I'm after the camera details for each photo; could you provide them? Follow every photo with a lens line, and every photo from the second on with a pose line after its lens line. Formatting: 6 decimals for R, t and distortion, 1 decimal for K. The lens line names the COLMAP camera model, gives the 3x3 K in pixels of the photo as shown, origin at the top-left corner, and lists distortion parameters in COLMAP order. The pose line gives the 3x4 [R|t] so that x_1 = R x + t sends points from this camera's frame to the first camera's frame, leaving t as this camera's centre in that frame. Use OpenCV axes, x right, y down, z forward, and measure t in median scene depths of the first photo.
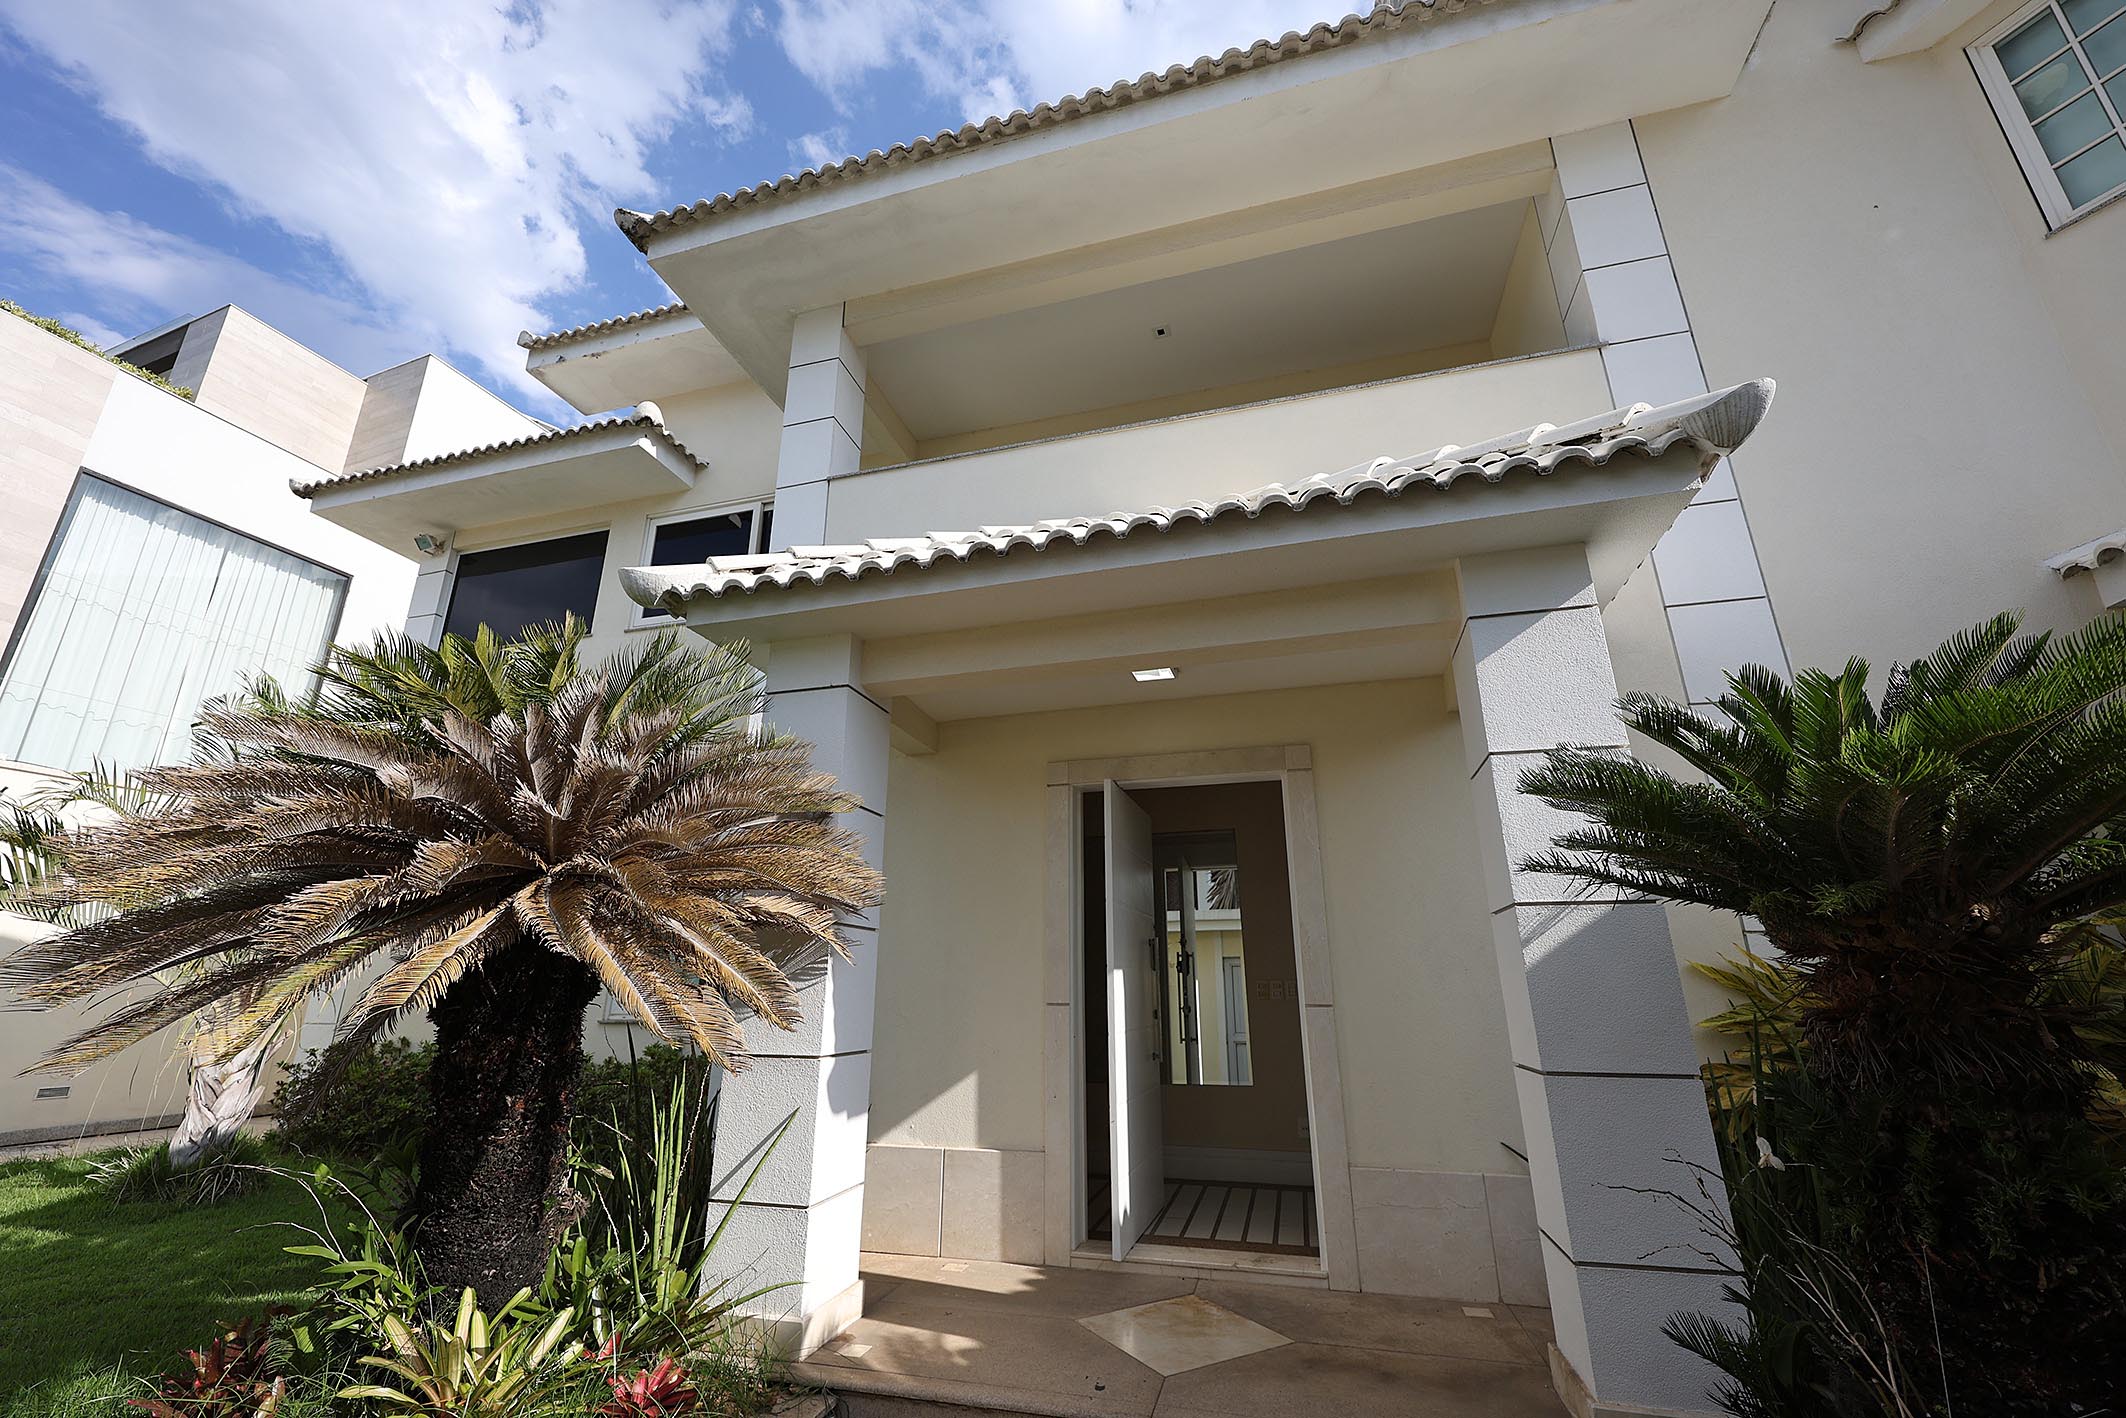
lens RADIAL K [[853.5, 0, 1051.2], [0, 853.5, 715.2], [0, 0, 1]] dist [0.002144, 0.000153]
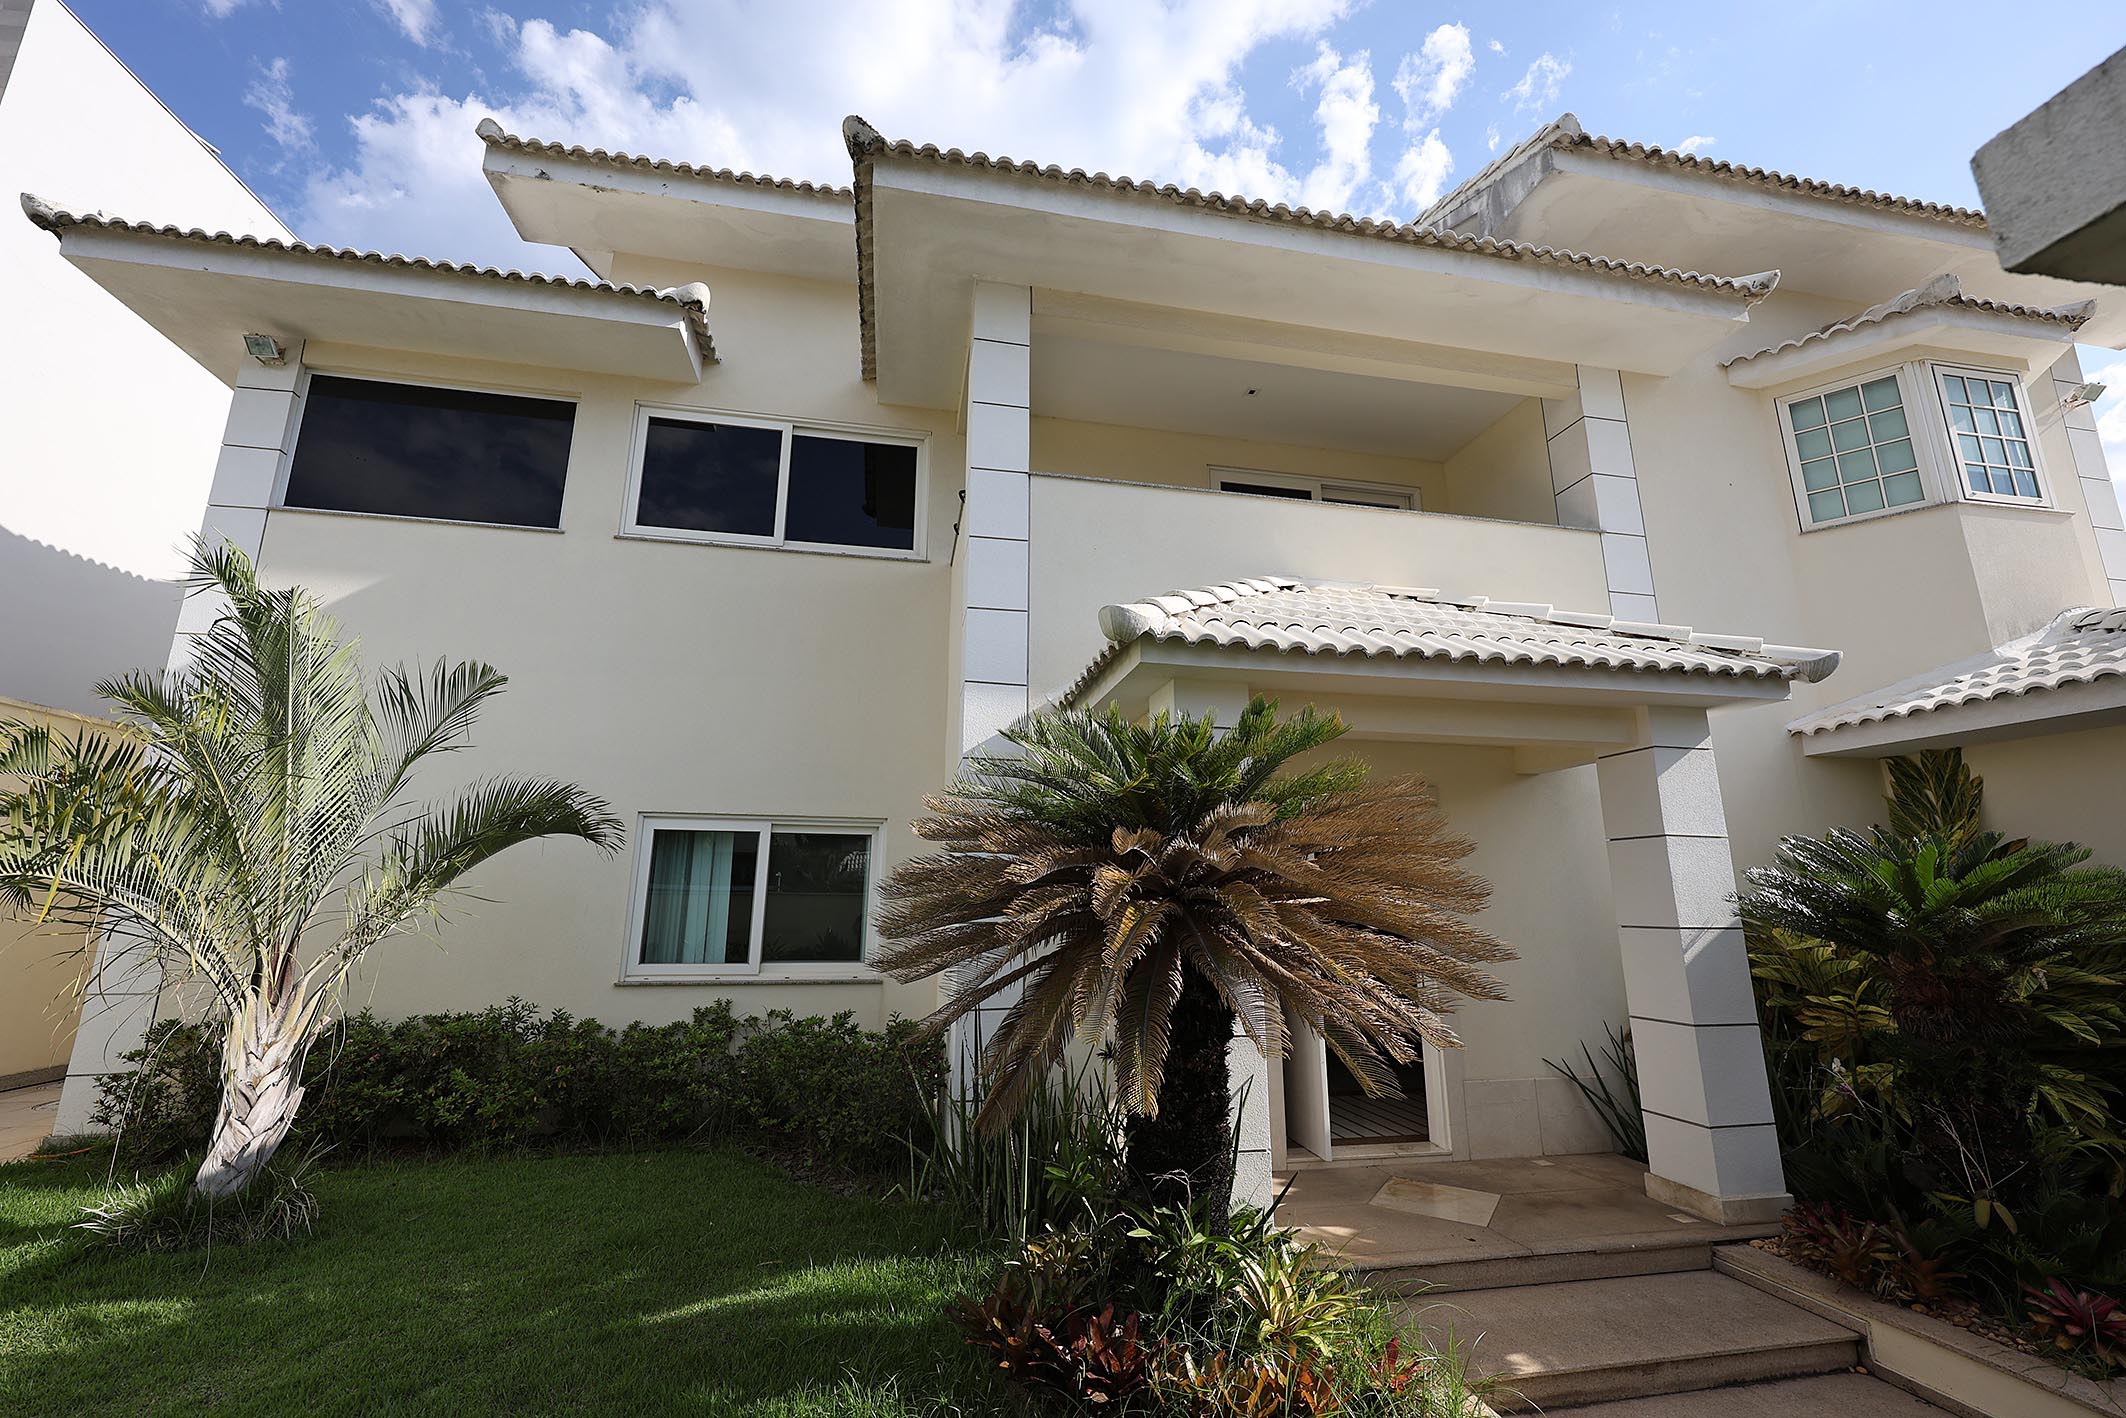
lens RADIAL K [[857.7, 0, 1048.3], [0, 857.7, 710.0], [0, 0, 1]] dist [0.003474, 0.000067]
pose [[0.892338, 0.107403, 0.438404, -0.711487], [-0.146944, 0.987491, 0.057171, -0.060530], [-0.426779, -0.115437, 0.896958, 0.031066]]
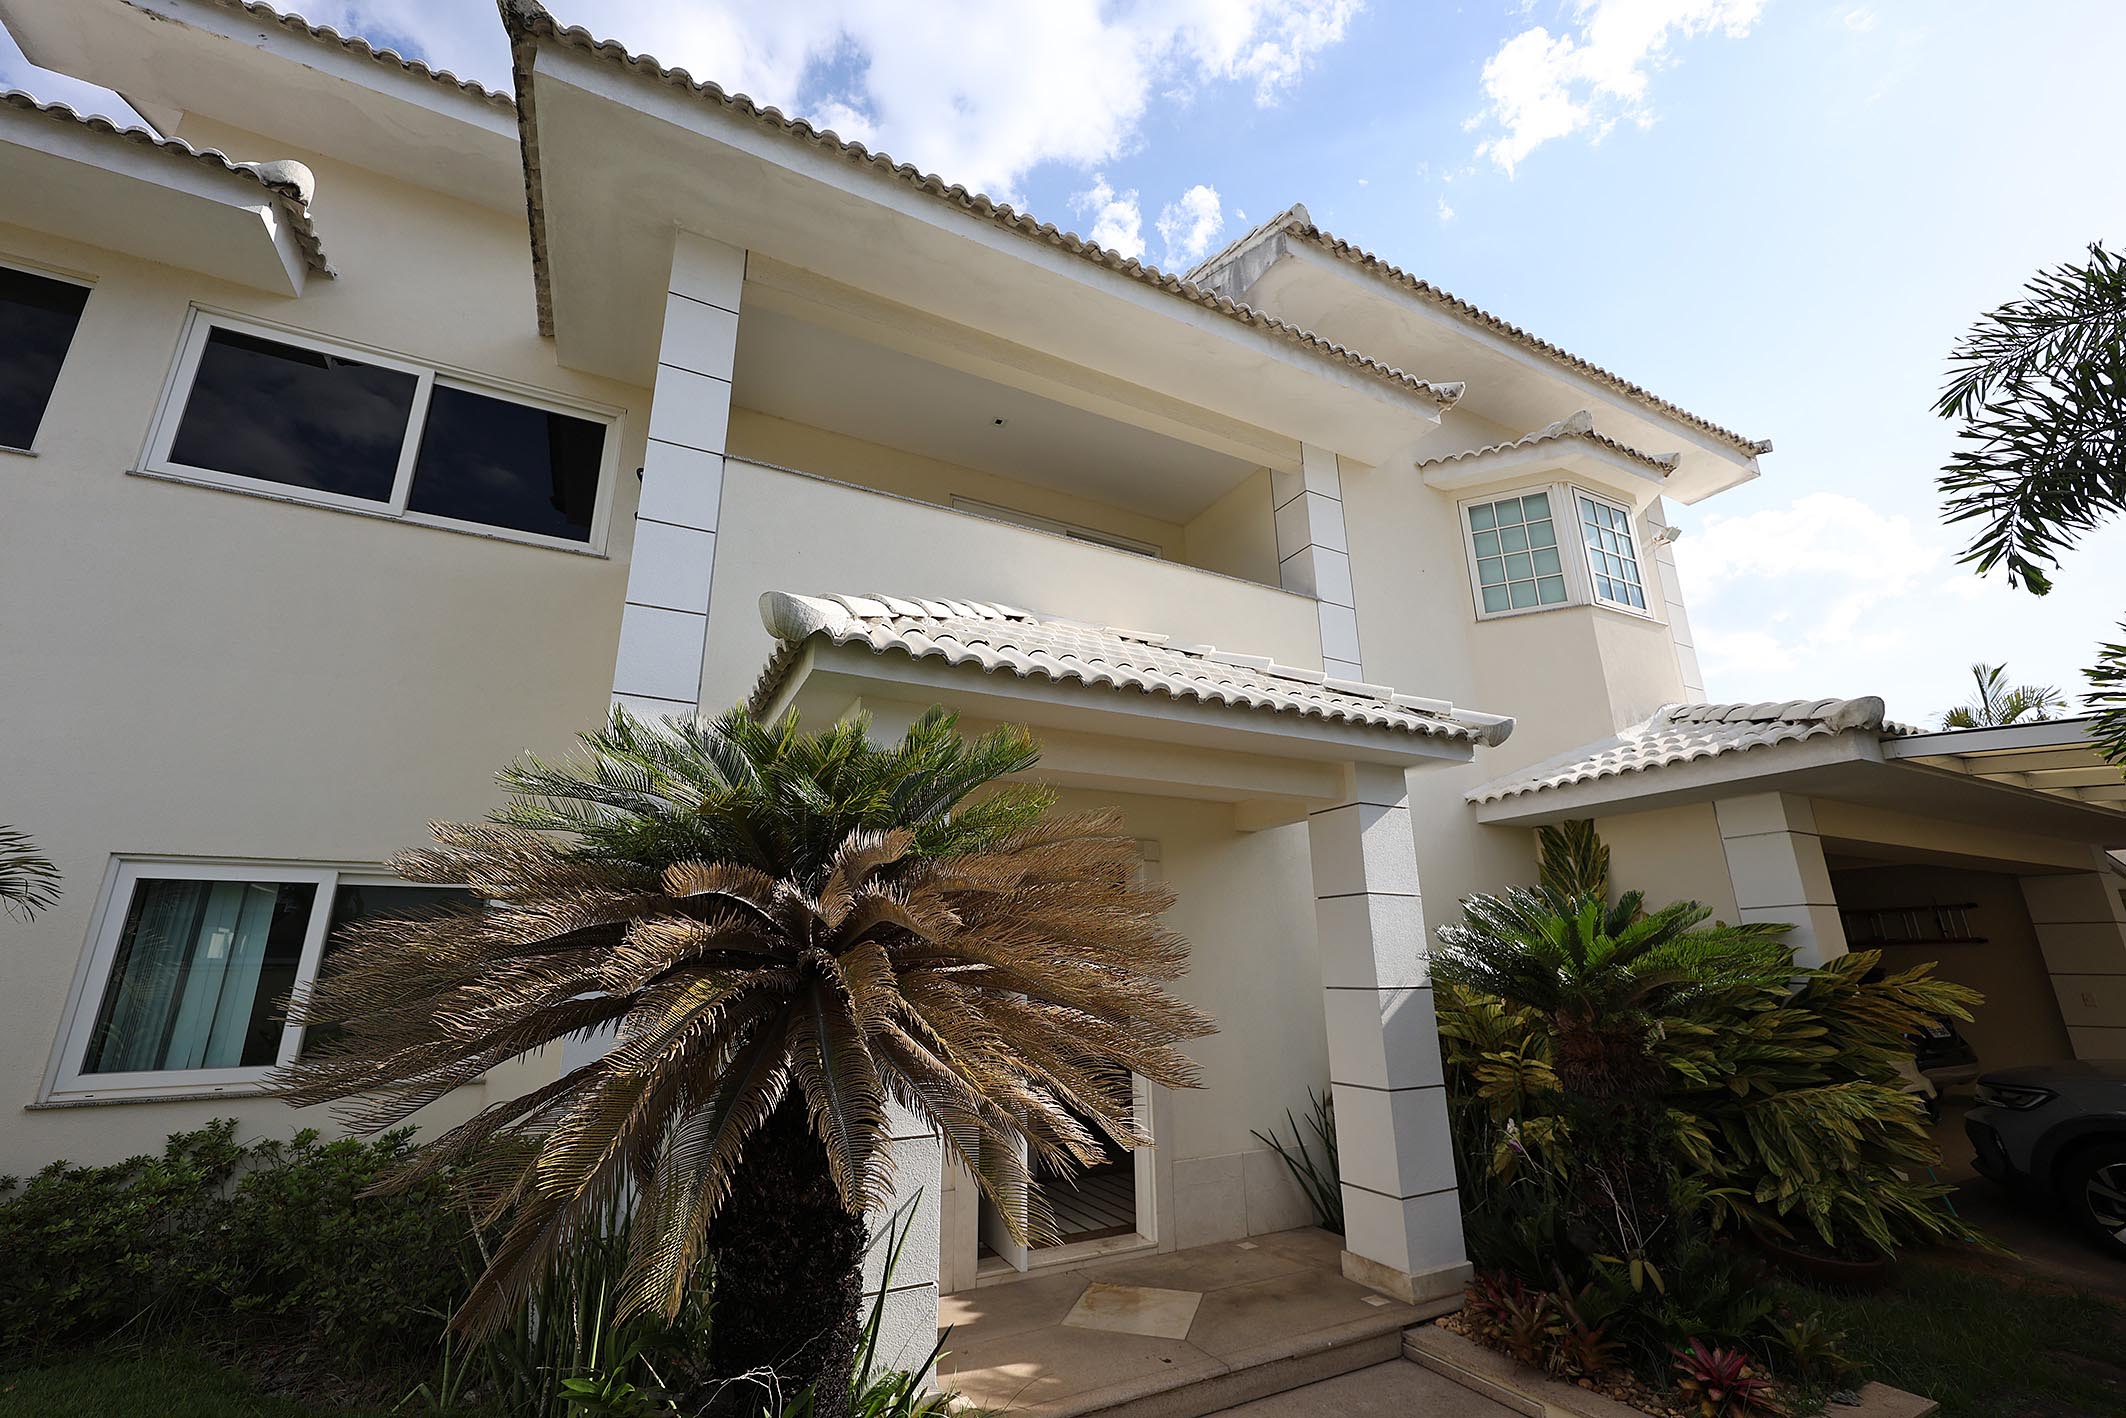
lens RADIAL K [[853.5, 0, 1049.5], [0, 853.5, 722.2], [0, 0, 1]] dist [0.007105, -0.000120]
pose [[0.736247, 0.184348, 0.651119, -0.573990], [-0.201428, 0.978266, -0.049209, -0.037381], [-0.646040, -0.094924, 0.757378, 0.108398]]
